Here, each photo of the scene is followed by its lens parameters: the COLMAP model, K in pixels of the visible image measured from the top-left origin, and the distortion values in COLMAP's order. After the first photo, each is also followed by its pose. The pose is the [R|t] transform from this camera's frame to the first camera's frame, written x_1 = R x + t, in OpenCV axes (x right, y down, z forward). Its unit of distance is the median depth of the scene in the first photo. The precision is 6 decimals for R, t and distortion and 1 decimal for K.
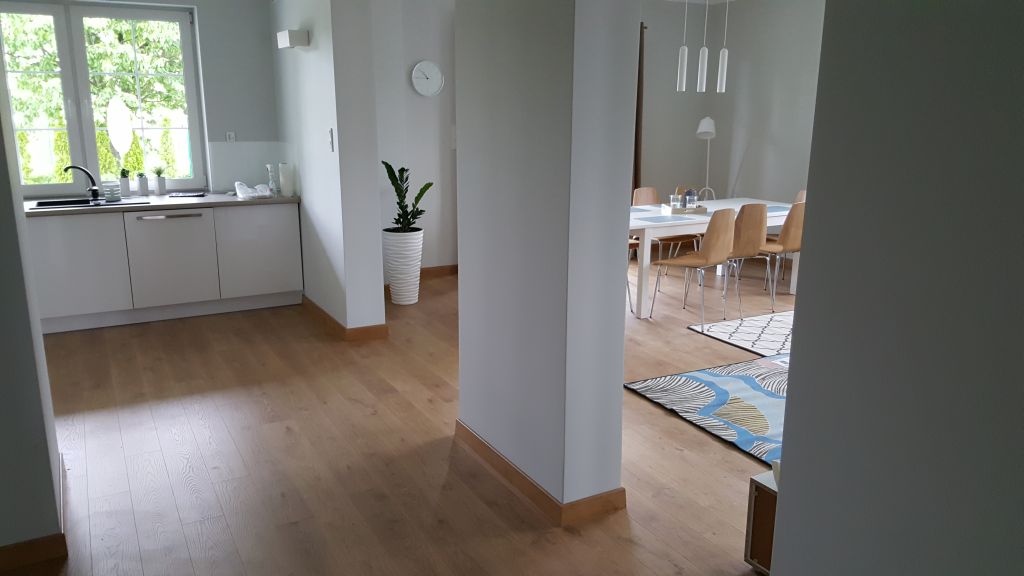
lens RADIAL K [[758.1, 0, 512.0], [0, 758.1, 288.0], [0, 0, 1]] dist [0.144223, -0.228210]
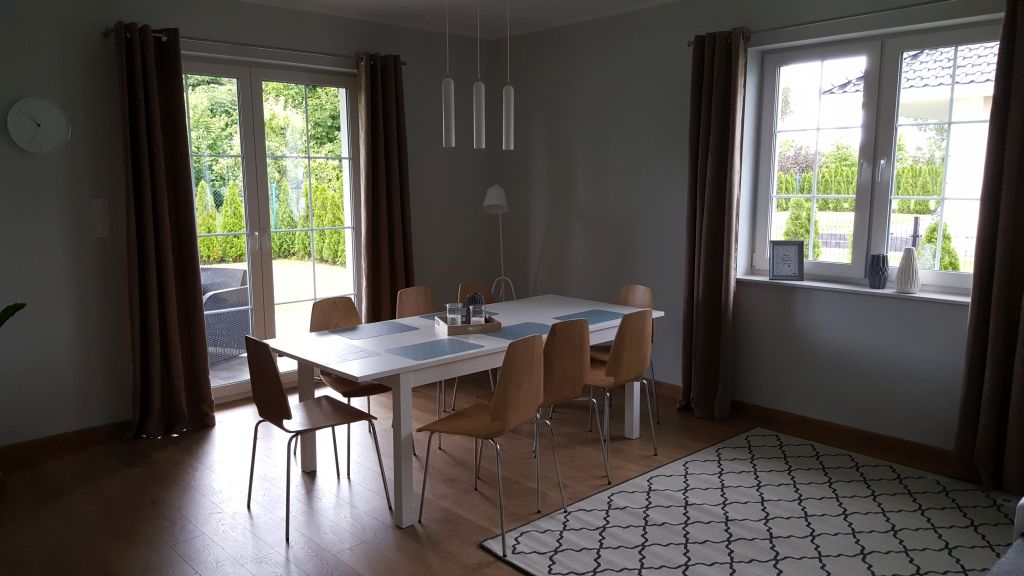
lens RADIAL K [[746.1, 0, 509.9], [0, 746.1, 280.6], [0, 0, 1]] dist [0.039090, -0.000956]
pose [[0.968872, -0.042081, 0.243961, 0.122171], [0.063610, 0.994678, -0.081051, -0.099097], [-0.239251, 0.094047, 0.966392, 0.428529]]
